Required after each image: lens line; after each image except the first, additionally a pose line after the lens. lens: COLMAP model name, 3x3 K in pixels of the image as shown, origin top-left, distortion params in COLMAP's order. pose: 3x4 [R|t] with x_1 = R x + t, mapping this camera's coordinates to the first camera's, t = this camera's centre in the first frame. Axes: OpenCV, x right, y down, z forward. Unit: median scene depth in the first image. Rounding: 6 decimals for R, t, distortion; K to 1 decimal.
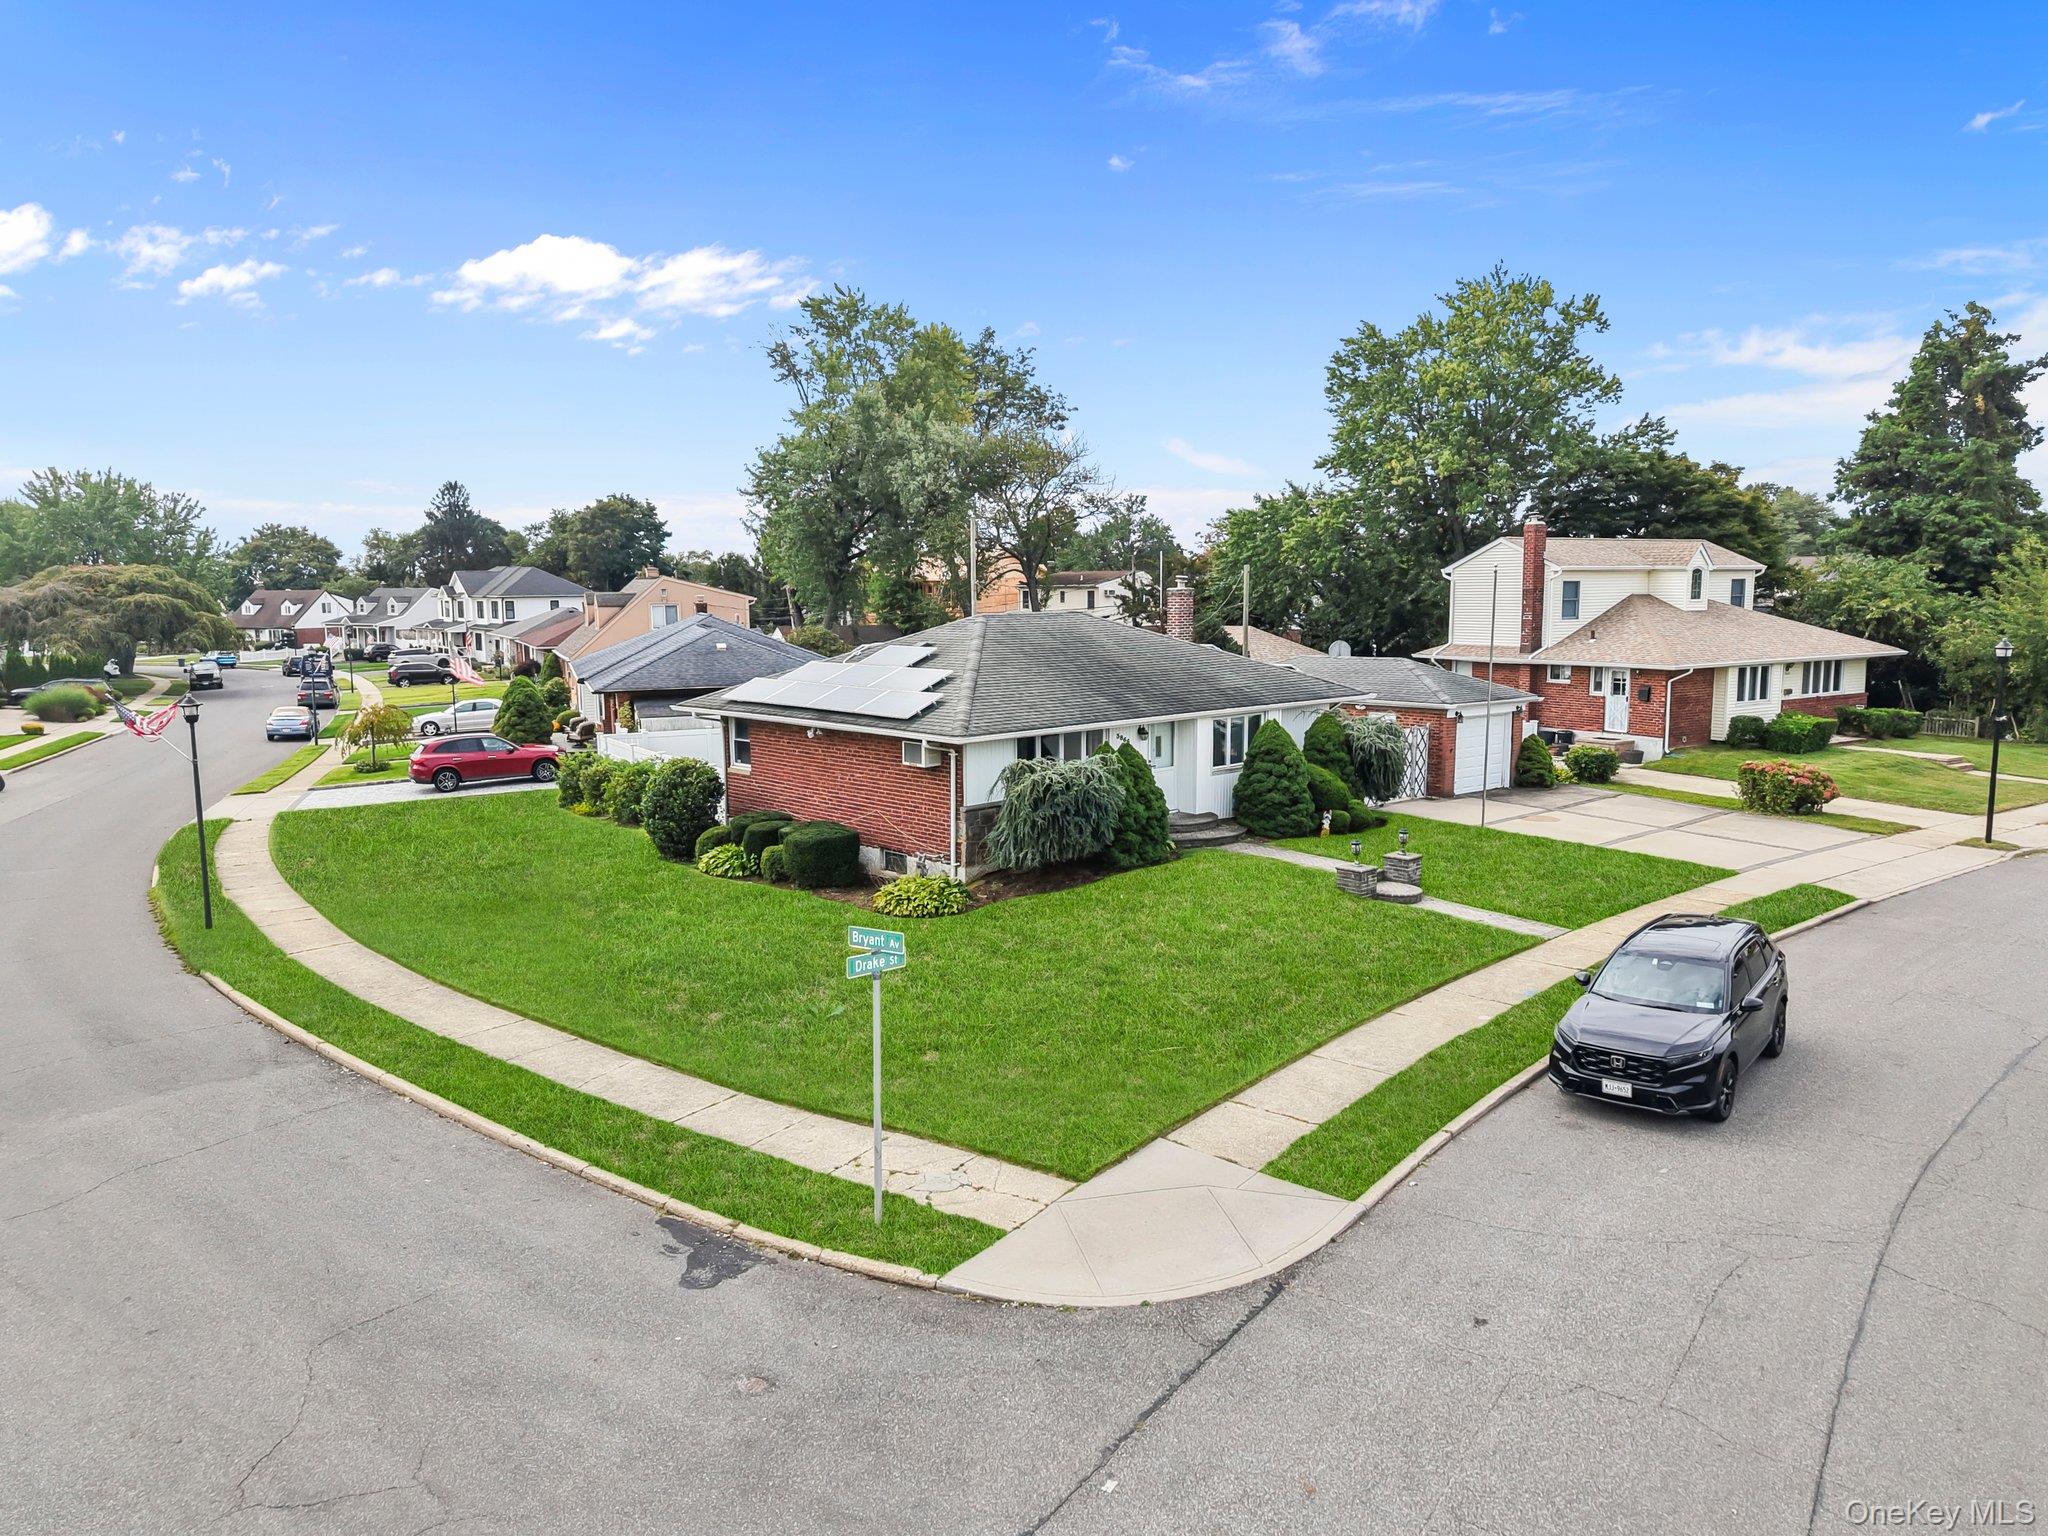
lens RADIAL K [[1401.3, 0, 1023.6], [0, 1401.3, 755.4], [0, 0, 1]] dist [0.022272, -0.019944]
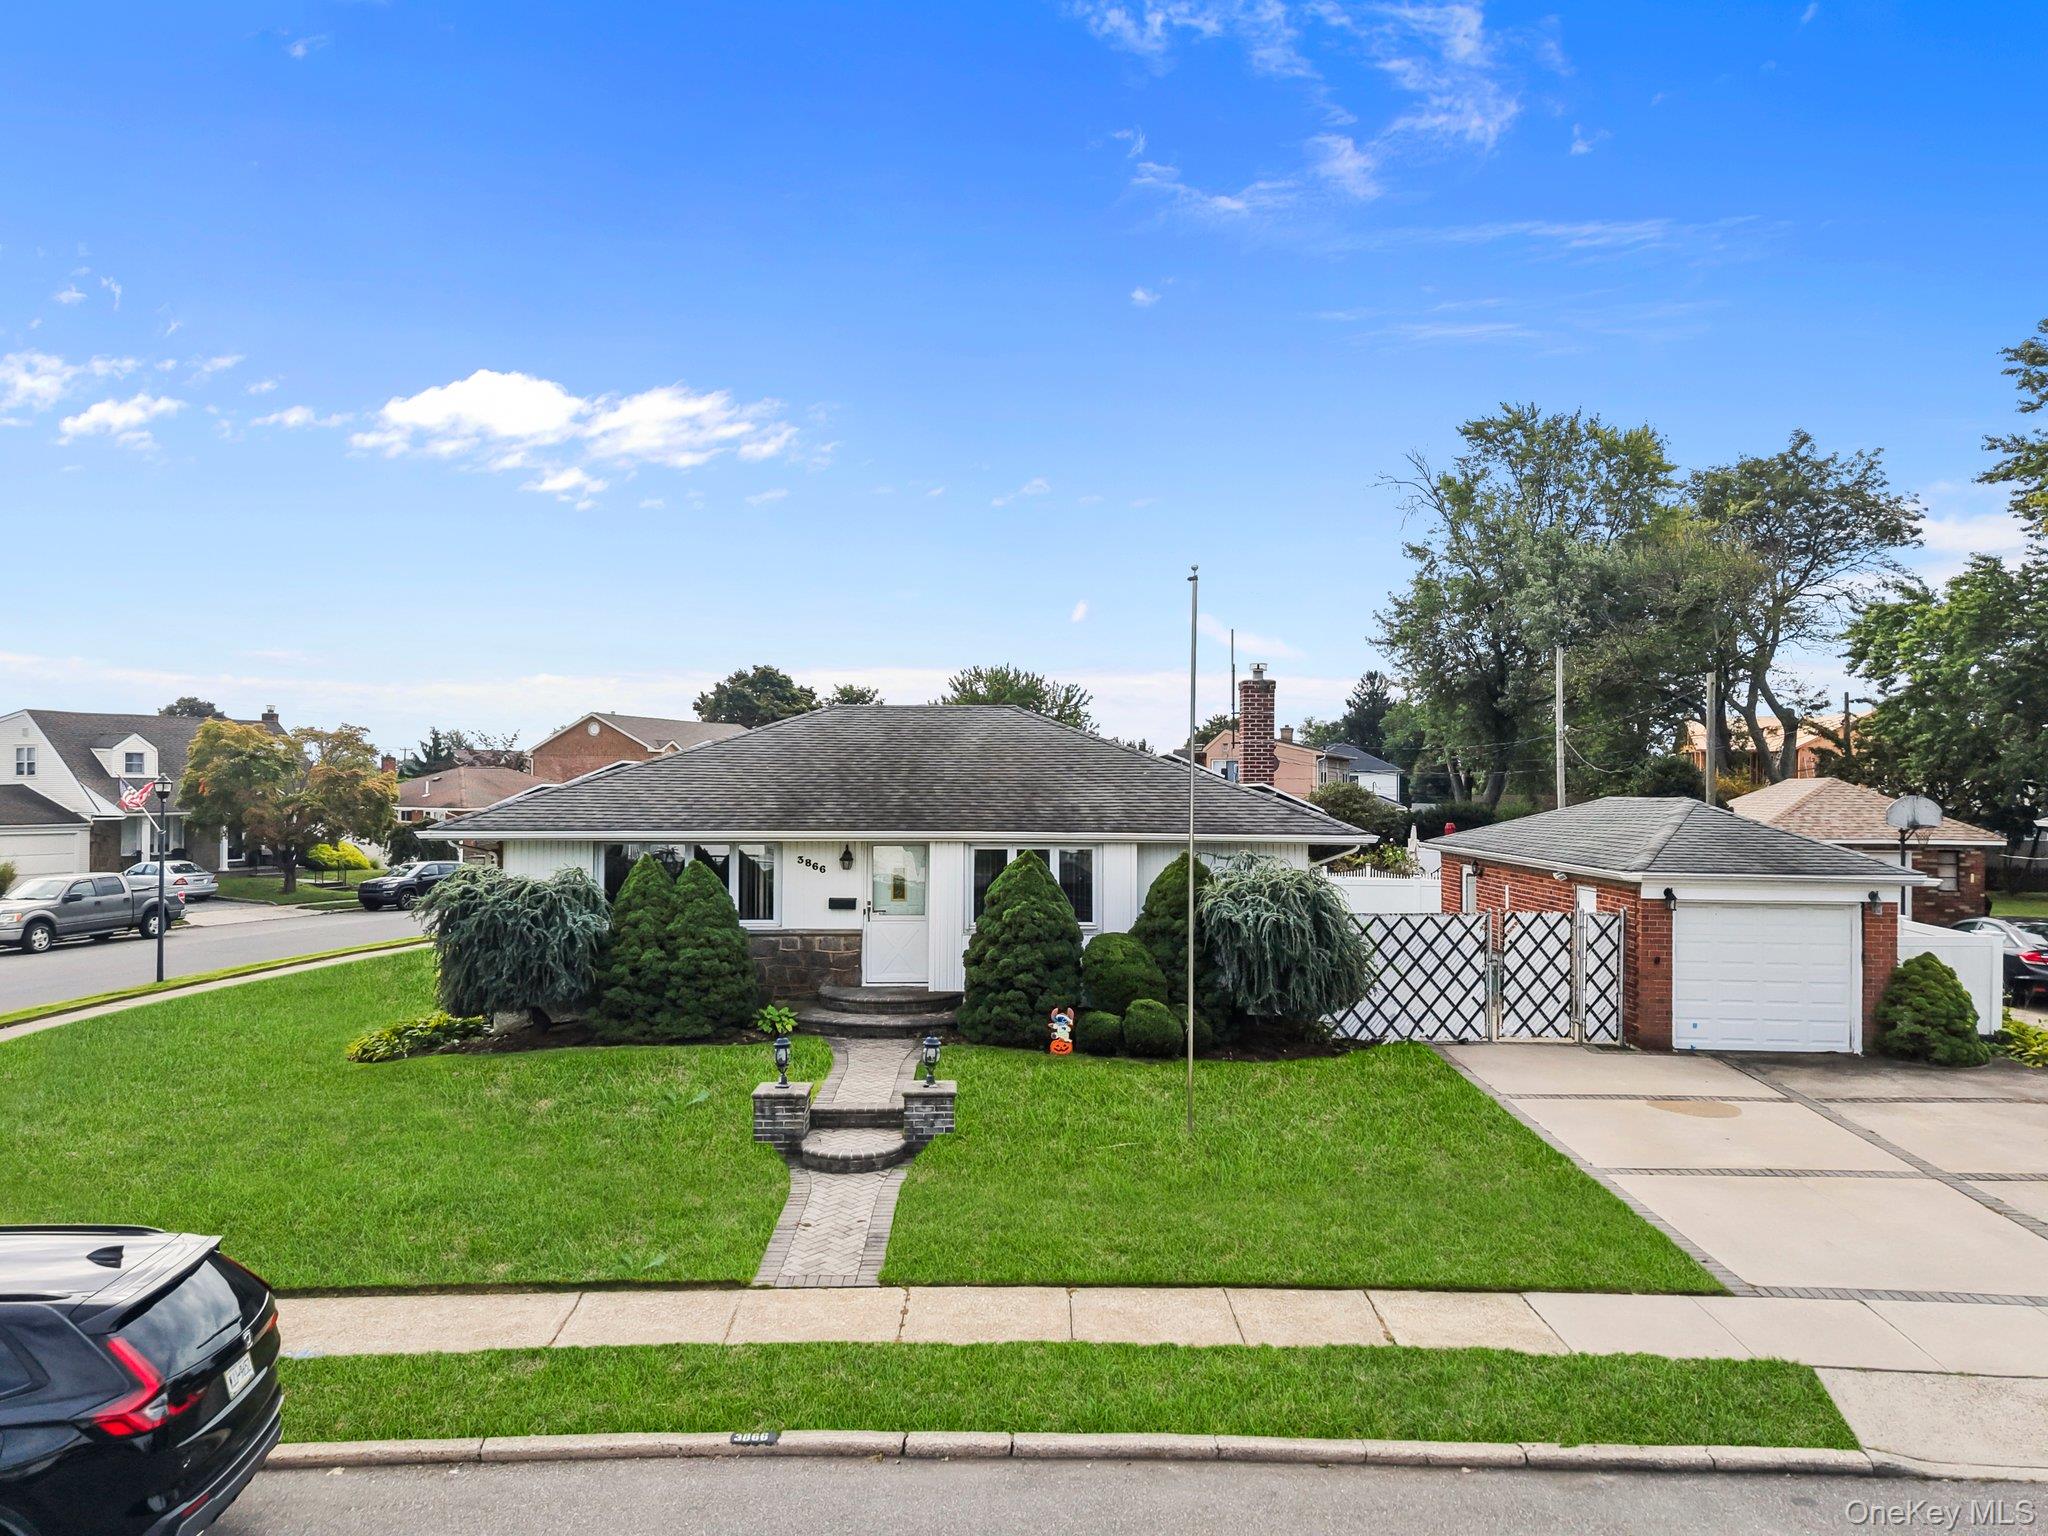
lens RADIAL K [[1374.4, 0, 1024.0], [0, 1374.4, 768.0], [0, 0, 1]] dist [0.025586, -0.022185]
pose [[0.738747, 0.004168, -0.673970, 0.555053], [-0.093631, 0.990919, -0.096502, -0.003654], [0.667447, 0.134395, 0.732429, 0.514657]]
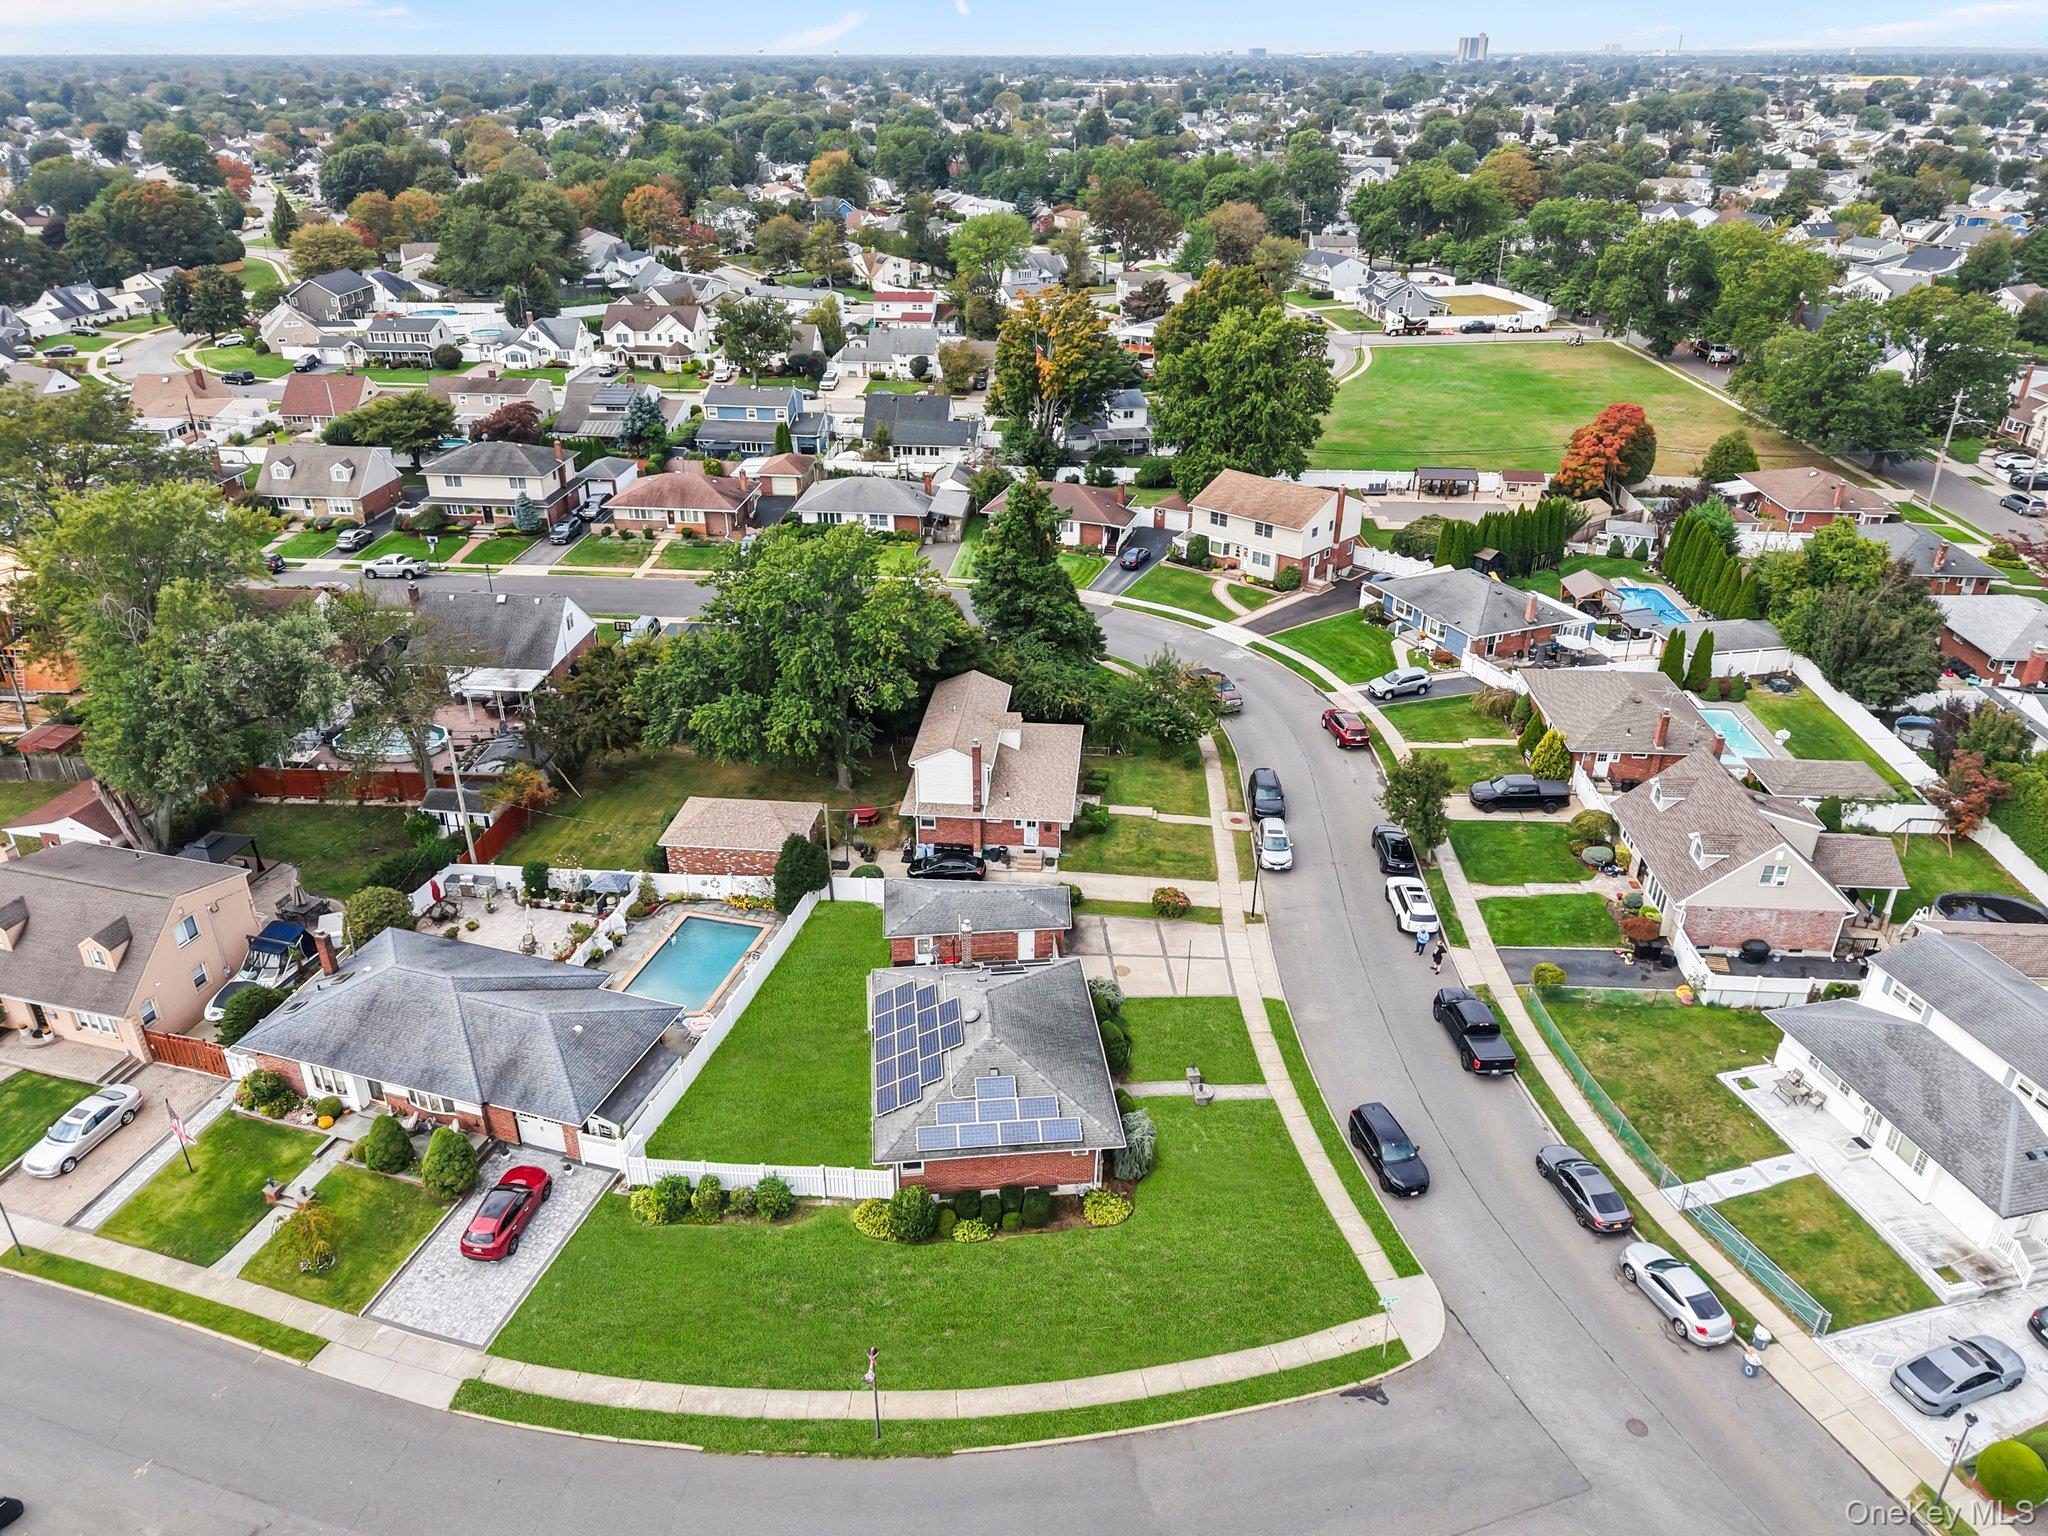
lens RADIAL K [[1389.3, 0, 1031.7], [0, 1389.3, 768.2], [0, 0, 1]] dist [0.036585, -0.049636]
pose [[0.601689, -0.349856, 0.718032, -1.209028], [0.086033, 0.922125, 0.377206, -1.128018], [-0.794083, -0.165186, 0.584932, -0.080123]]
